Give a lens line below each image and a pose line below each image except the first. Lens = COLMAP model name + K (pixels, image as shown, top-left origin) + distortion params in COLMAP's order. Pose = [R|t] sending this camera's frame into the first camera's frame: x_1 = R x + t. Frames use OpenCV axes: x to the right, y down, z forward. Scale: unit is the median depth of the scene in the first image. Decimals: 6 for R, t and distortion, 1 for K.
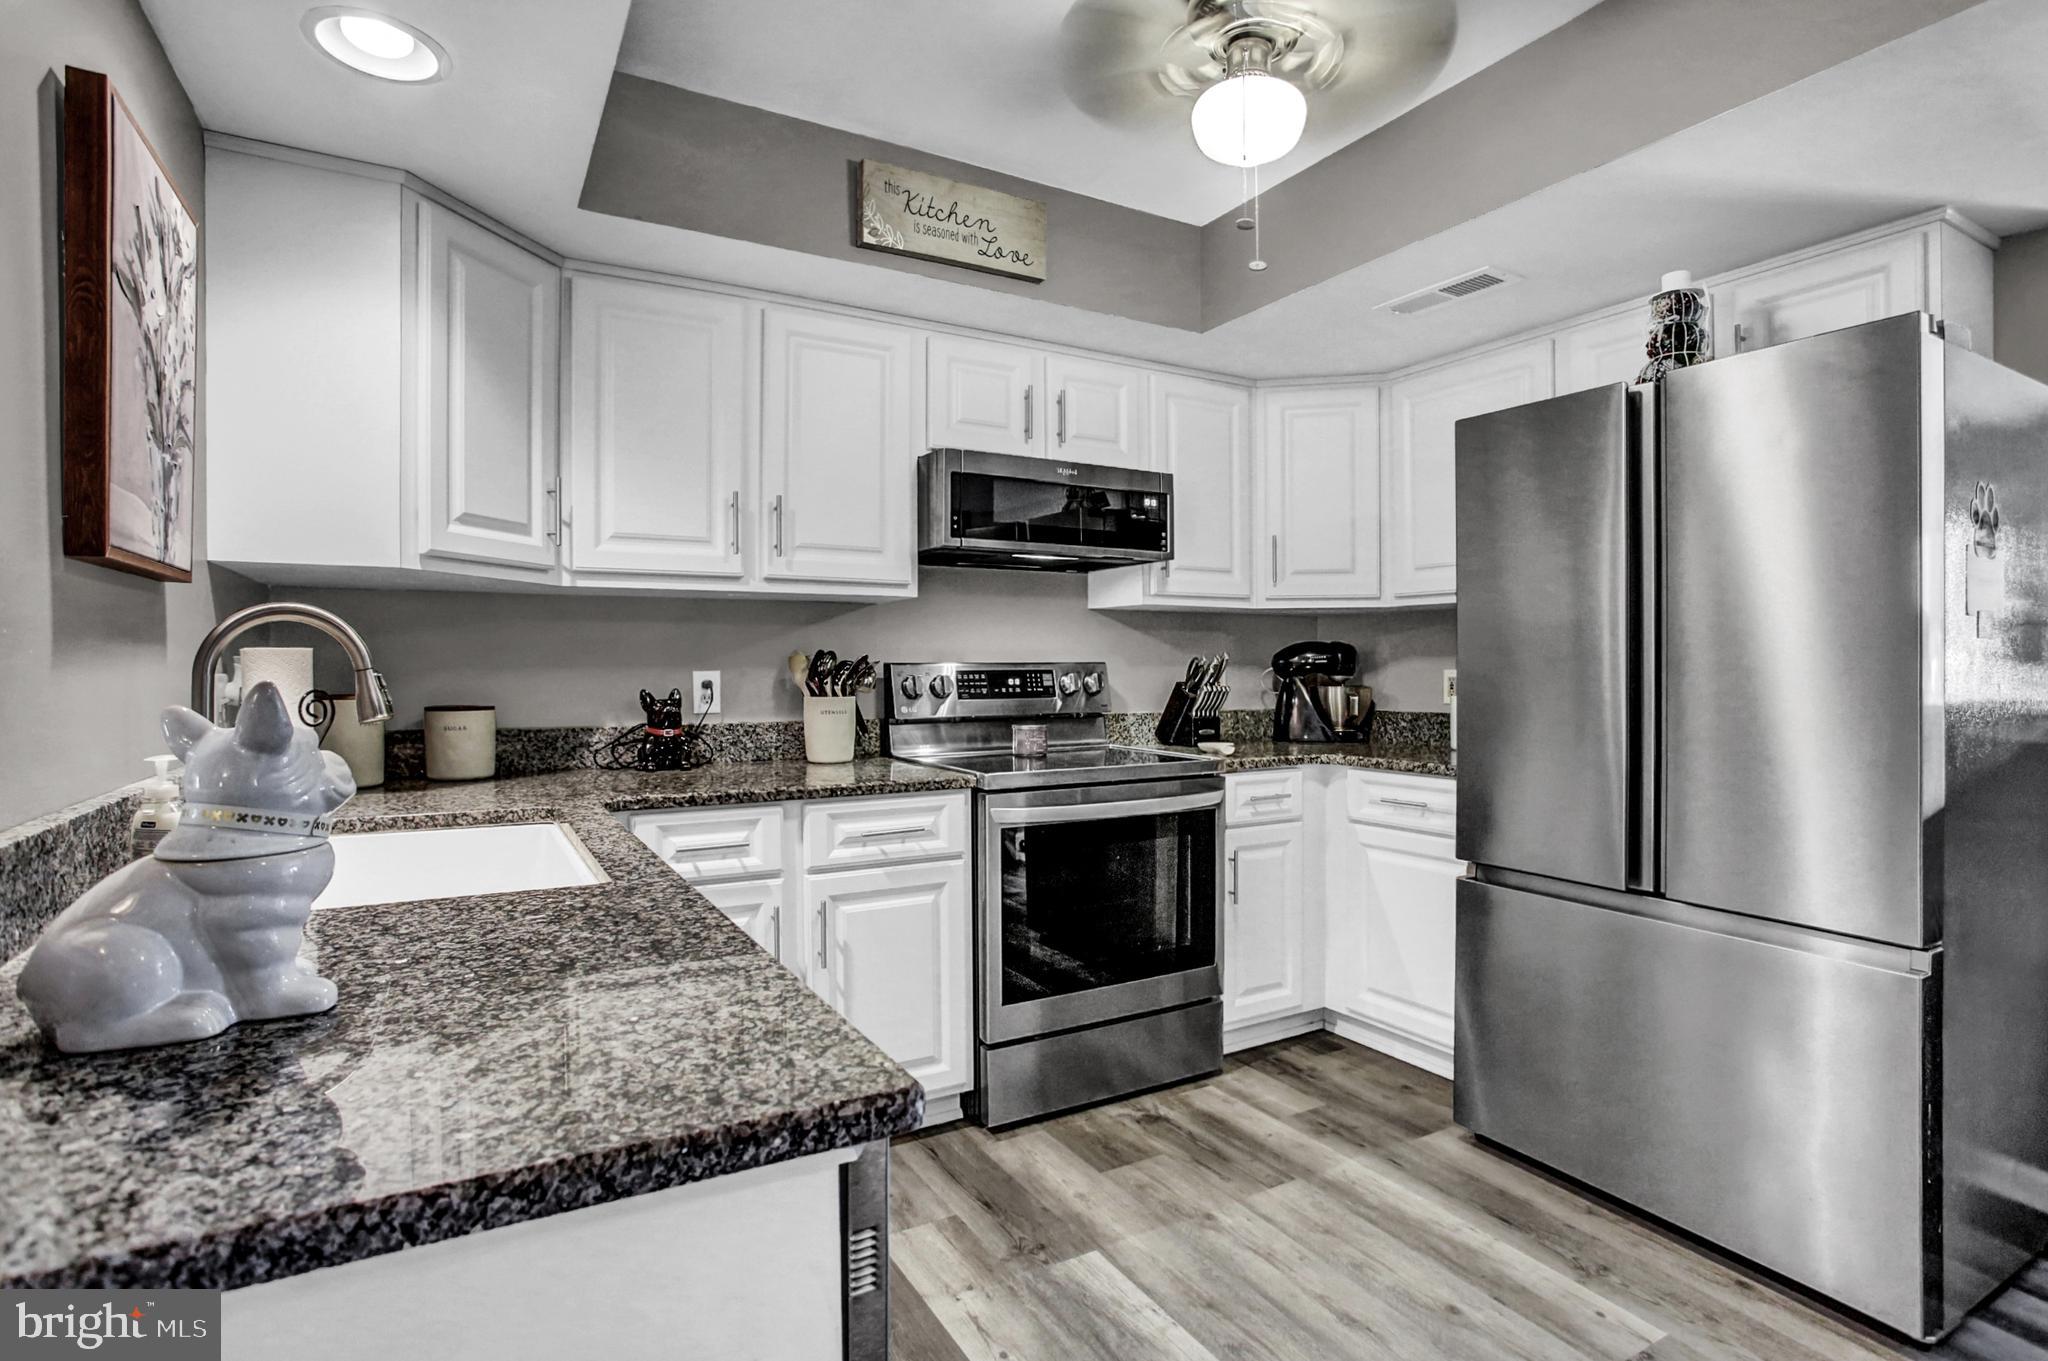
lens RADIAL K [[1005.2, 0, 1070.8], [0, 1005.2, 683.1], [0, 0, 1]] dist [-0.080246, 0.060182]
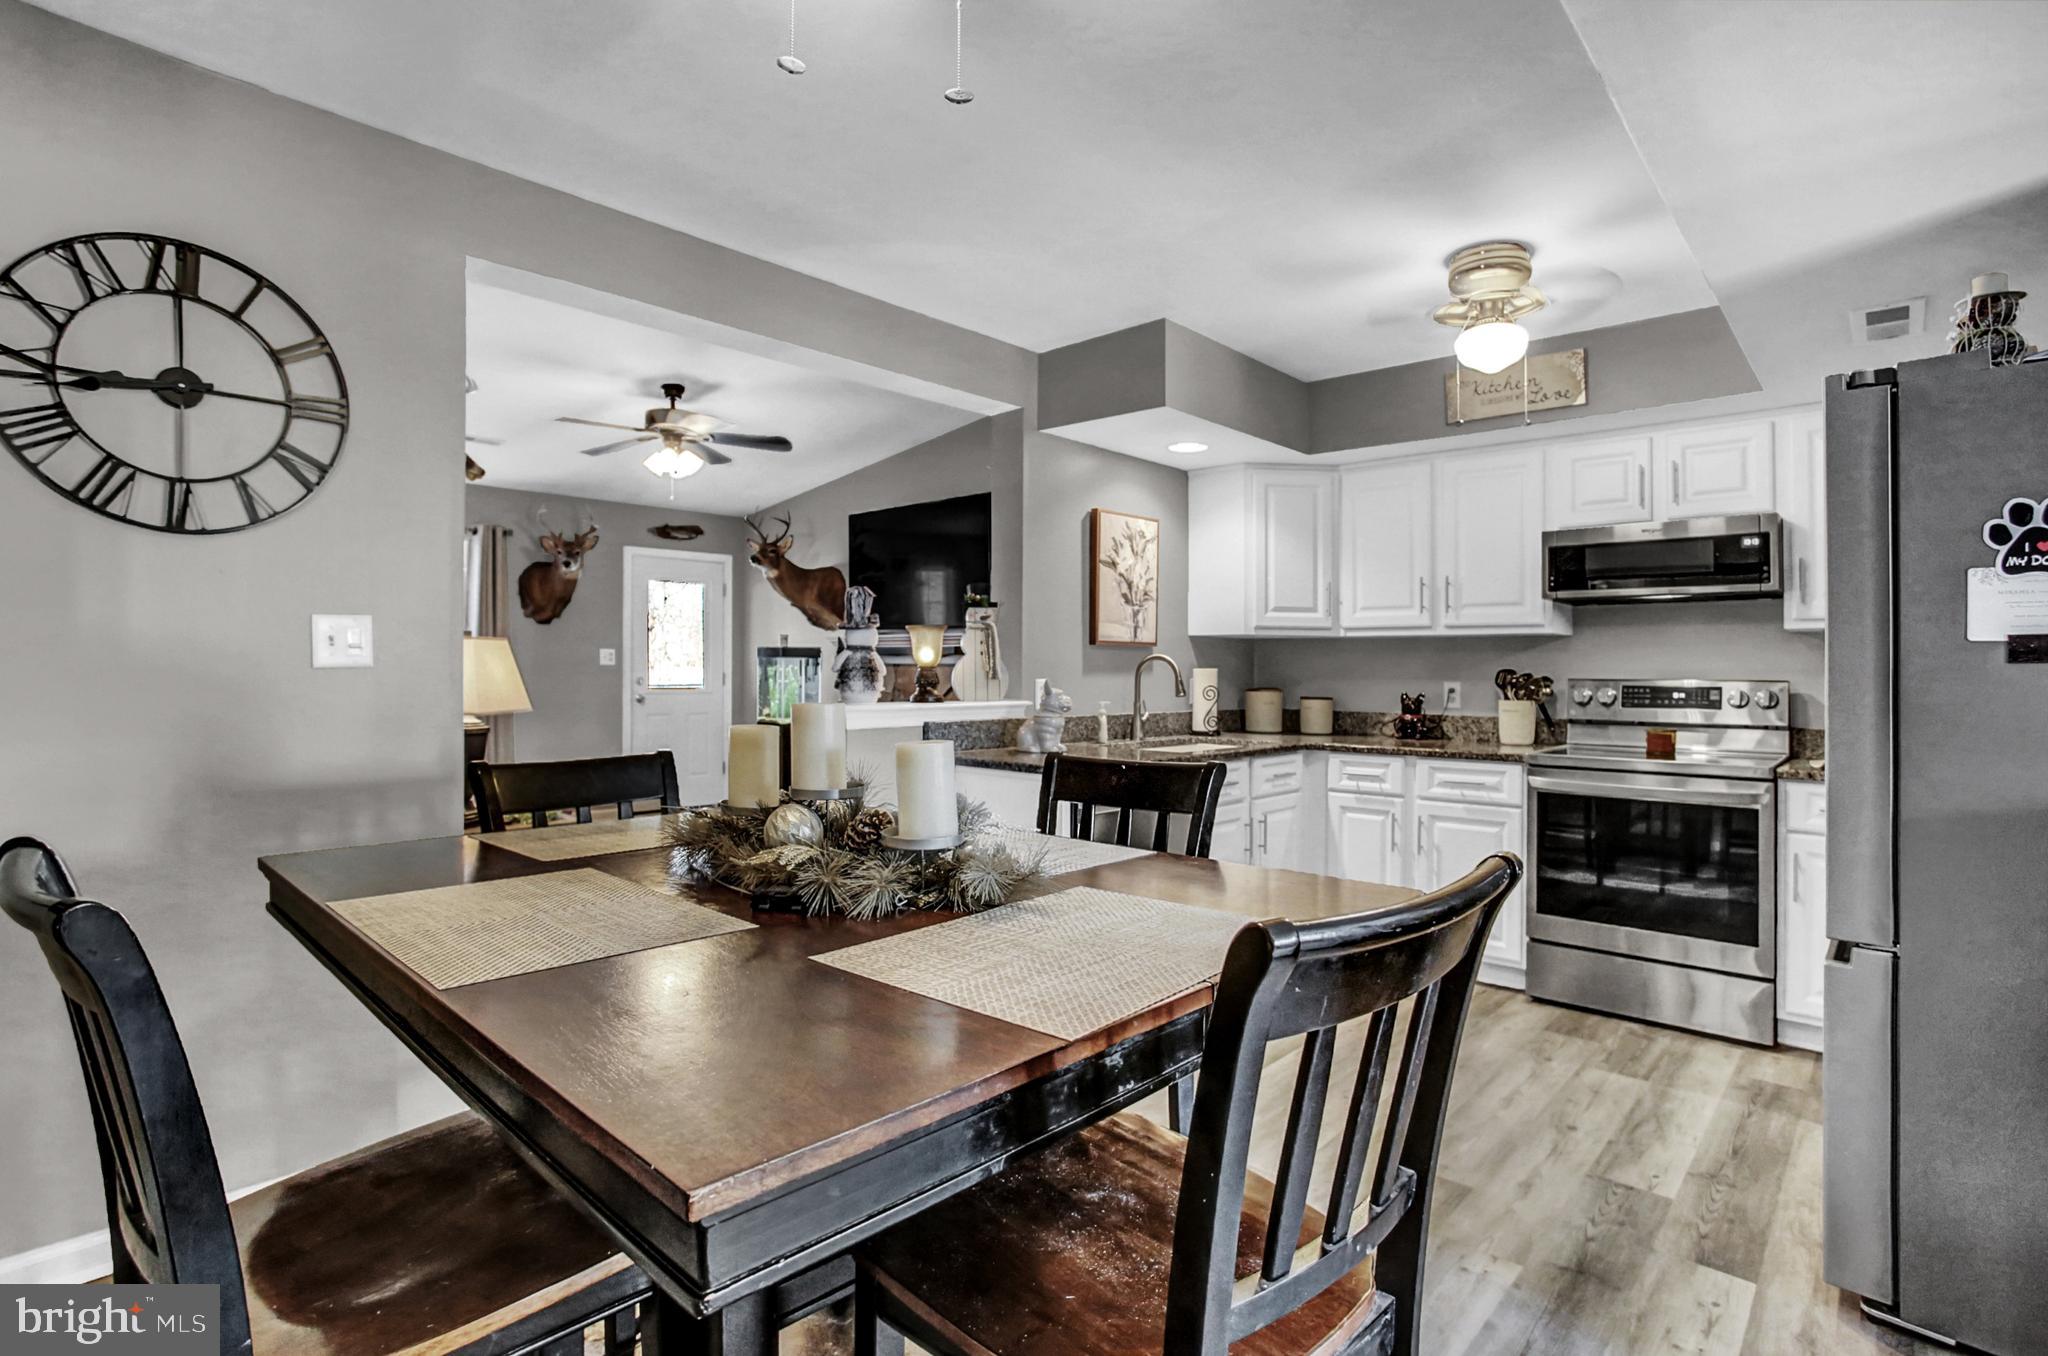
lens RADIAL K [[996.9, 0, 1078.3], [0, 996.9, 659.7], [0, 0, 1]] dist [-0.079386, 0.035807]
pose [[0.351649, -0.005727, -0.936114, 1.004129], [-0.027324, 0.999492, -0.016379, -0.006100], [0.935733, 0.031338, 0.351314, -0.141283]]
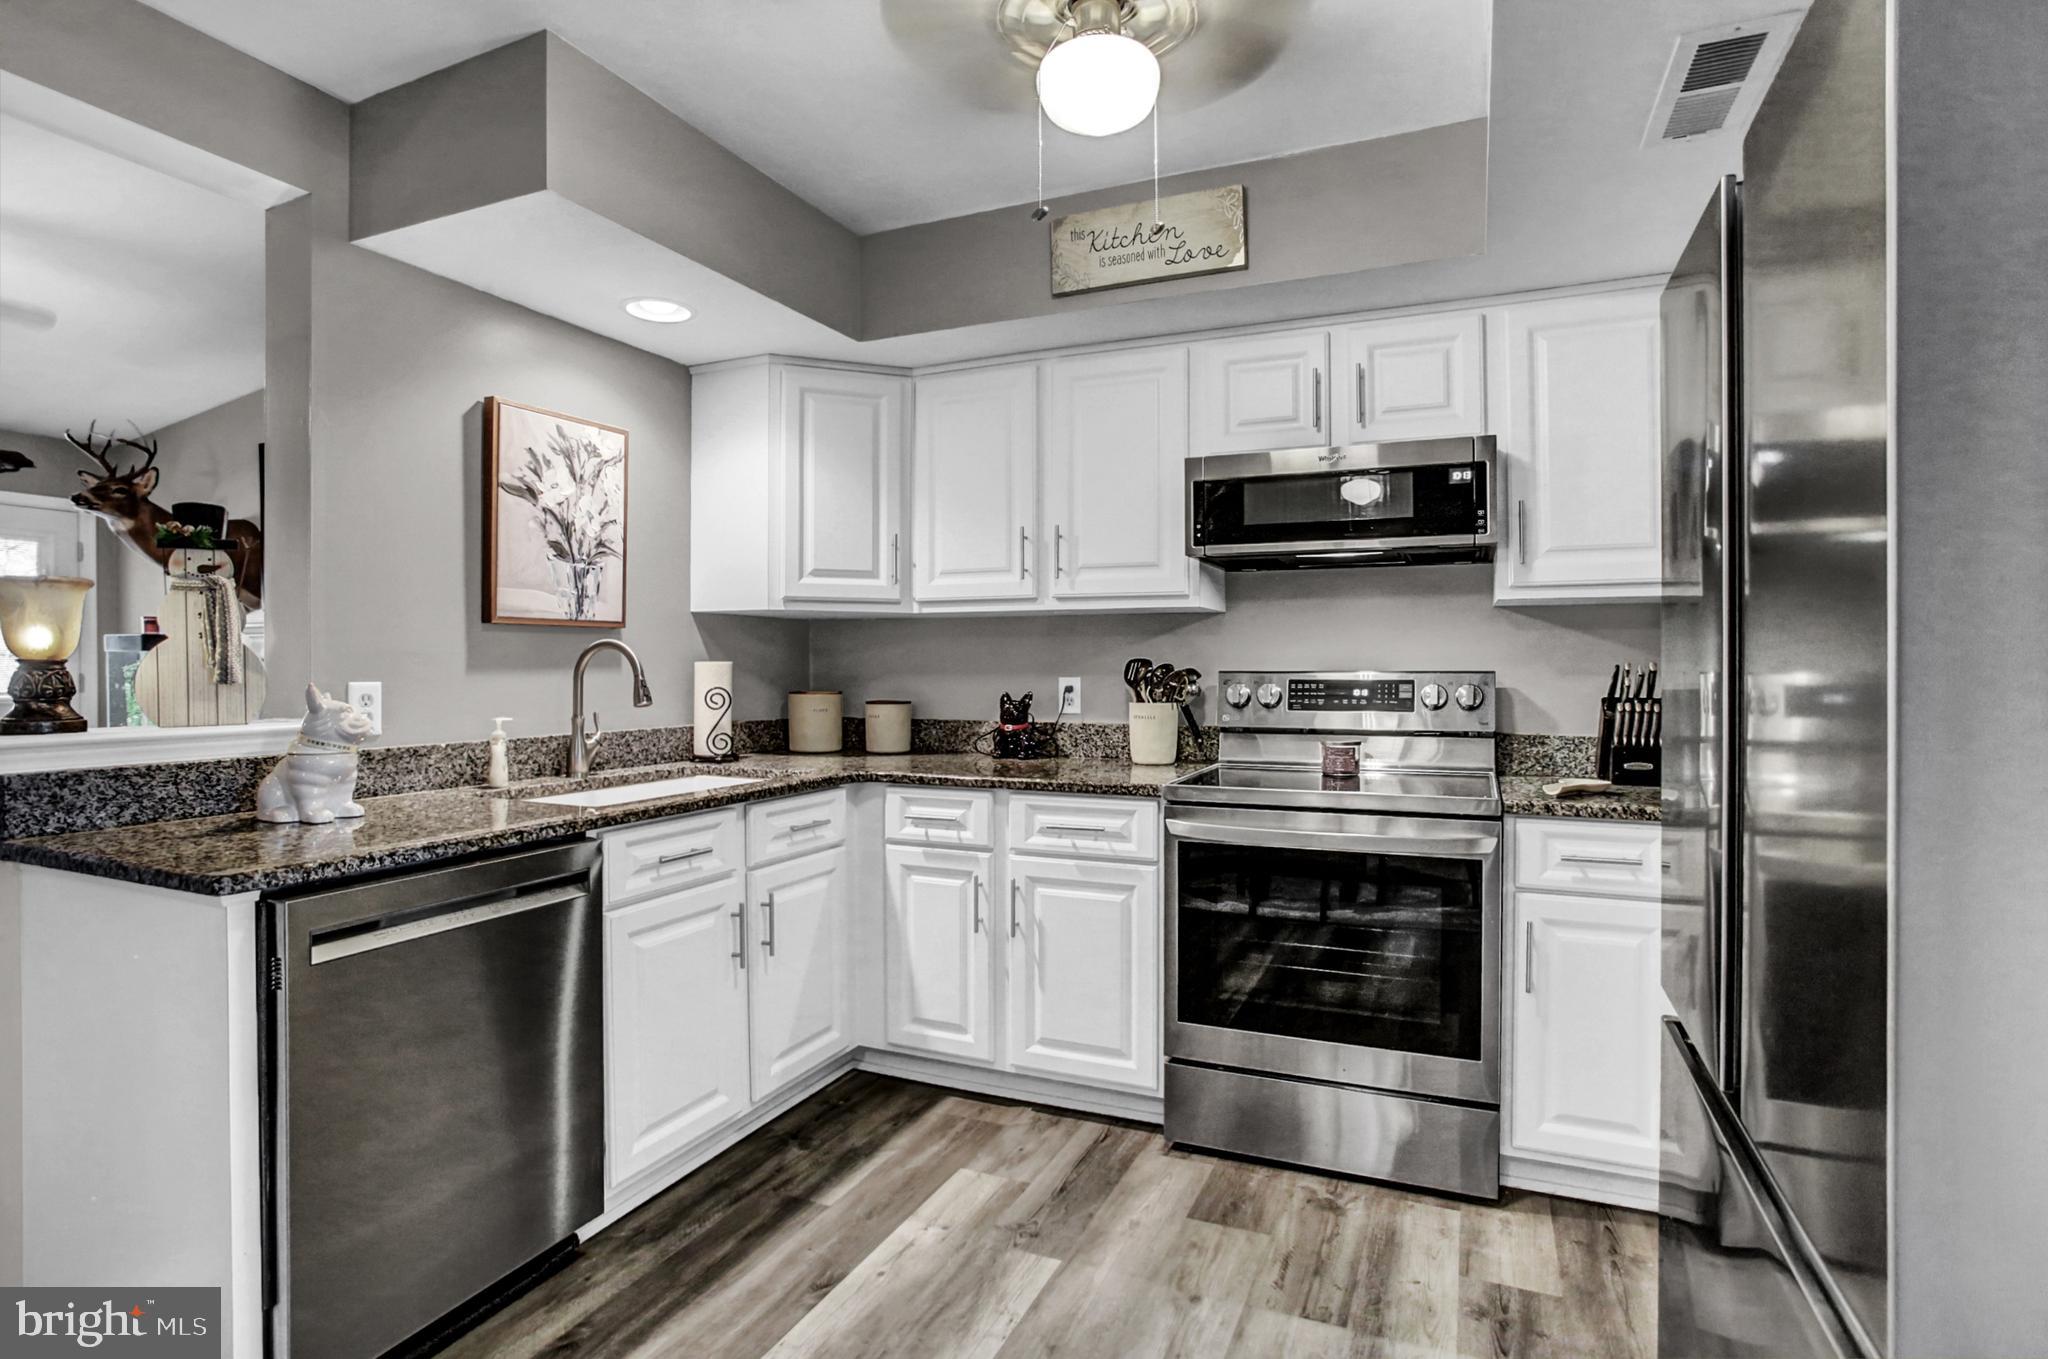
lens RADIAL K [[1012.5, 0, 1024.0], [0, 1012.5, 679.5], [0, 0, 1]] dist [-0.073304, 0.038099]
pose [[0.593430, 0.012605, -0.804787, 0.610751], [-0.016130, 0.999863, 0.003766, -0.014344], [0.804724, 0.010746, 0.593552, 0.276413]]
